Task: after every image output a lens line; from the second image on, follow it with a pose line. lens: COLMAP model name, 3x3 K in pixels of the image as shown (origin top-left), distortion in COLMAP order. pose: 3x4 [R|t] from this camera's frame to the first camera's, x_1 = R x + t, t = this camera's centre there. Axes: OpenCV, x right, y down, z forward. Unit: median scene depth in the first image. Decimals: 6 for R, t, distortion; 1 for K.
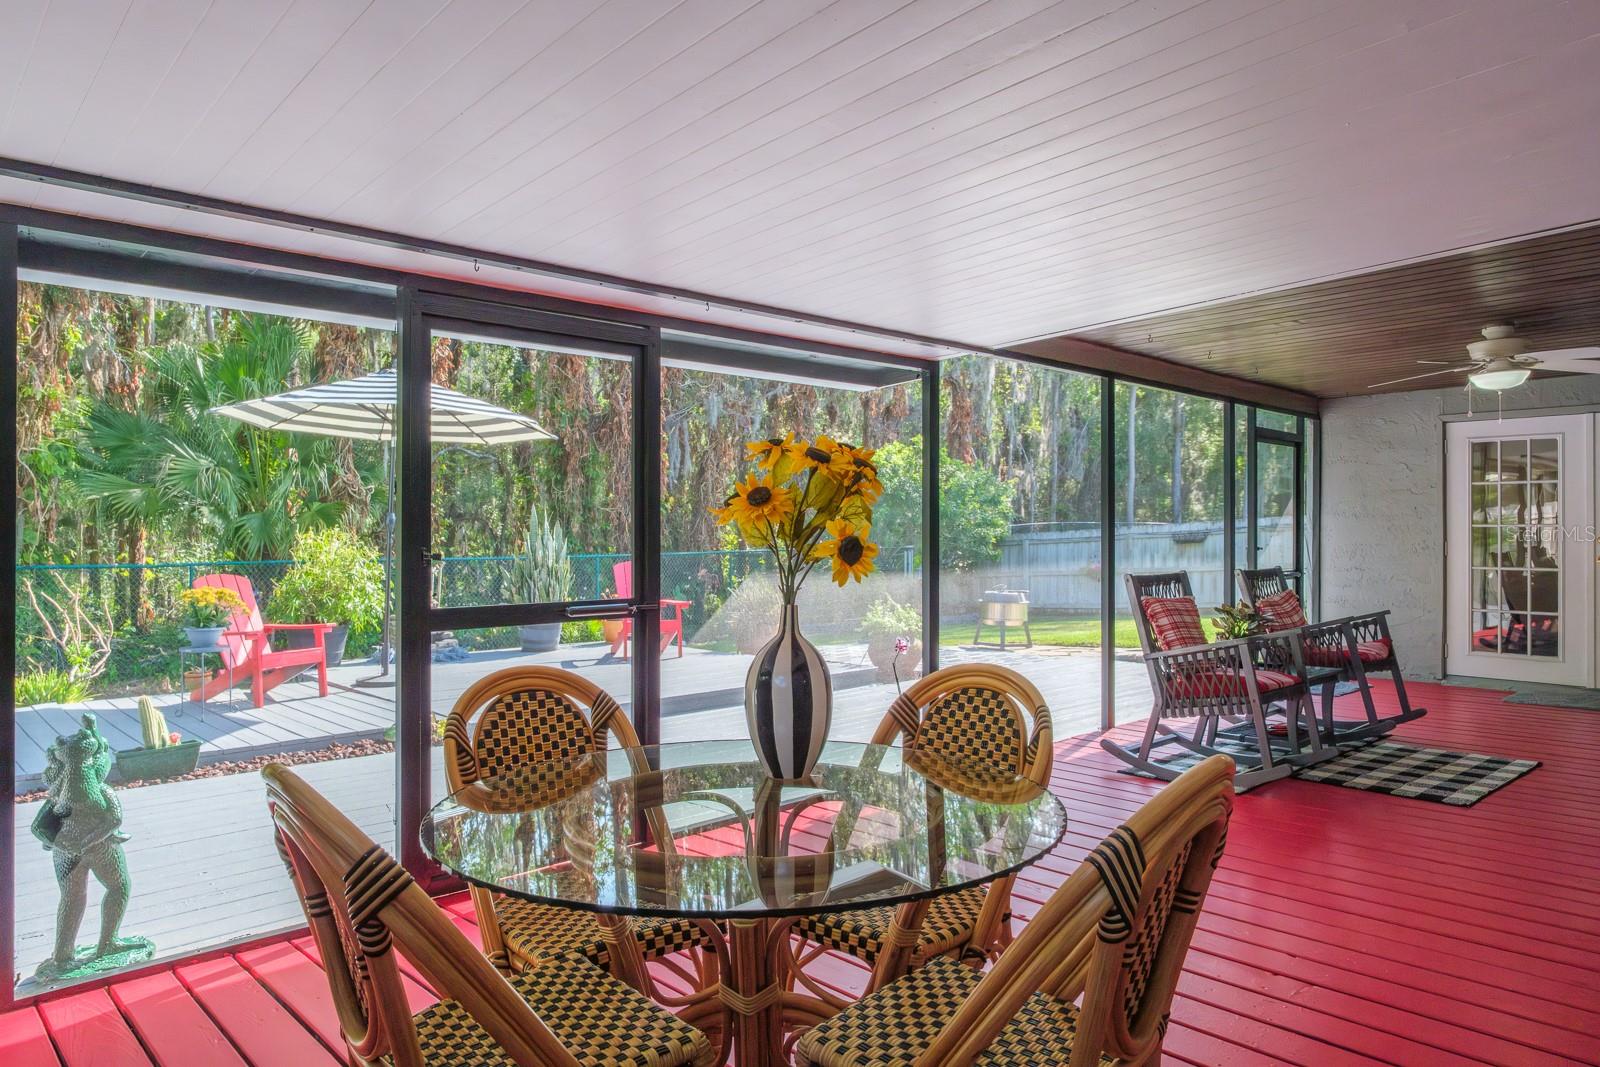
lens RADIAL K [[989.8, 0, 770.4], [0, 989.8, 543.6], [0, 0, 1]] dist [-0.010498, 0.005738]
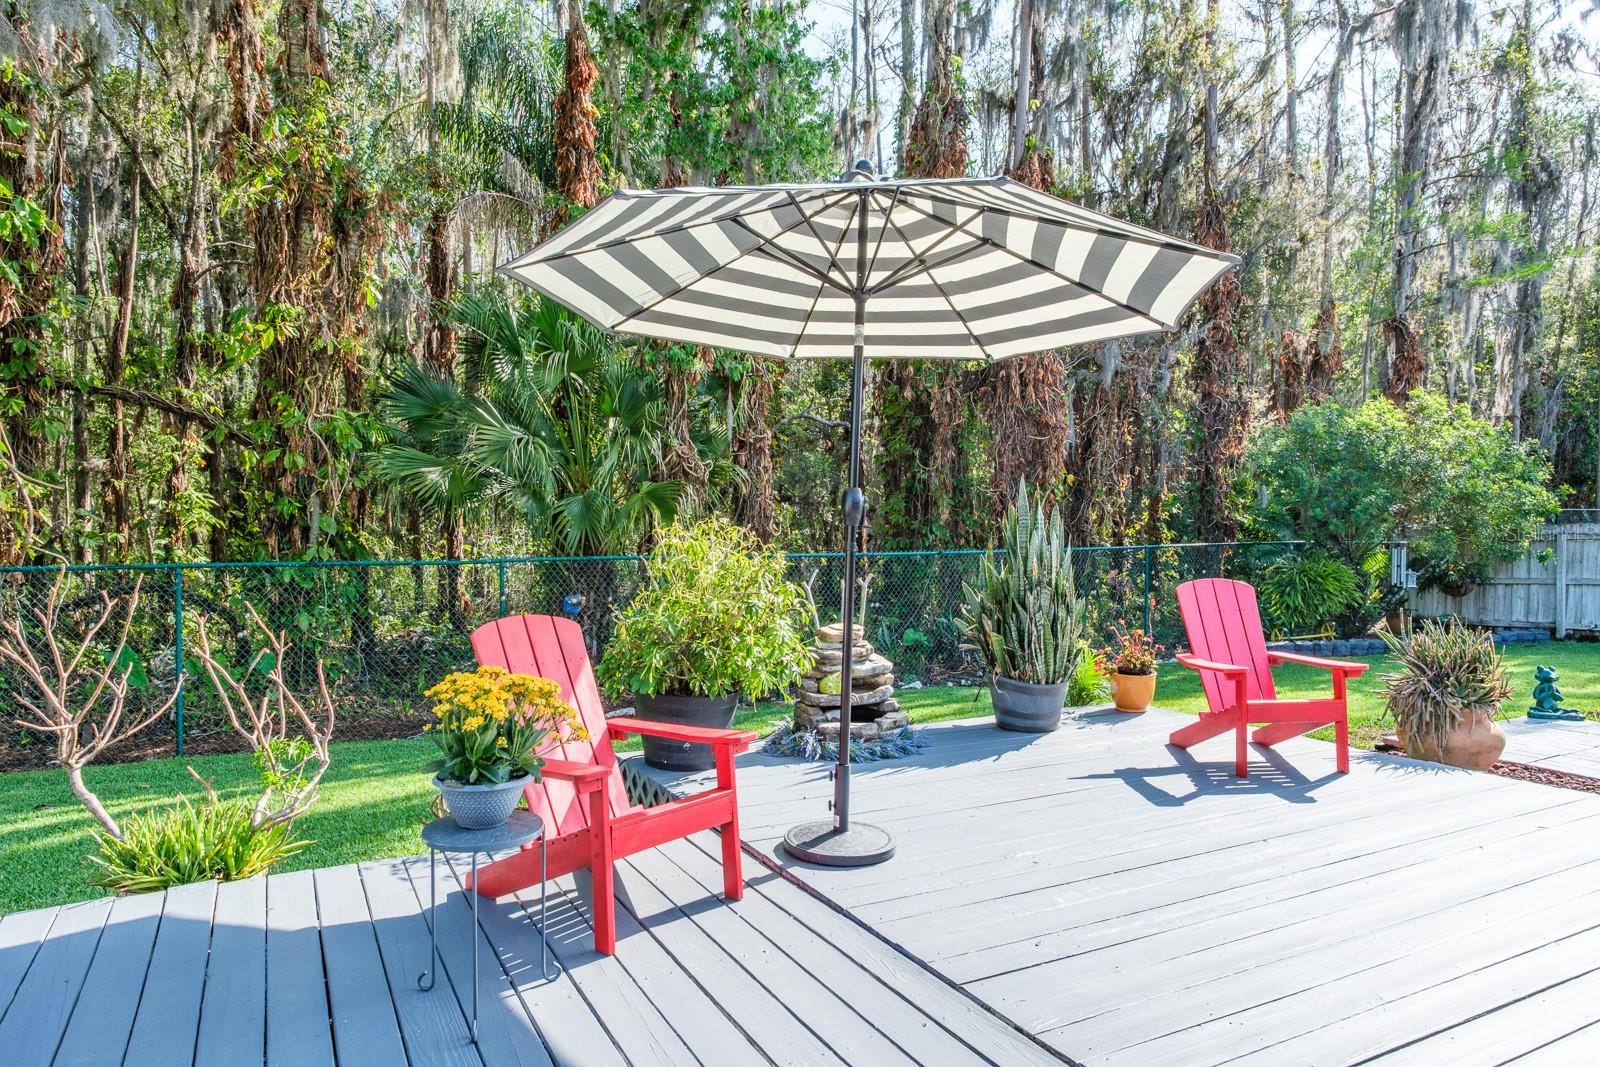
lens RADIAL K [[989.8, 0, 799.2], [0, 989.8, 538.7], [0, 0, 1]] dist [-0.010498, 0.005738]
pose [[0.968470, 0.008505, -0.248984, -0.162173], [-0.005993, 0.999923, 0.010846, -0.006369], [0.249057, -0.009012, 0.968447, 0.298397]]
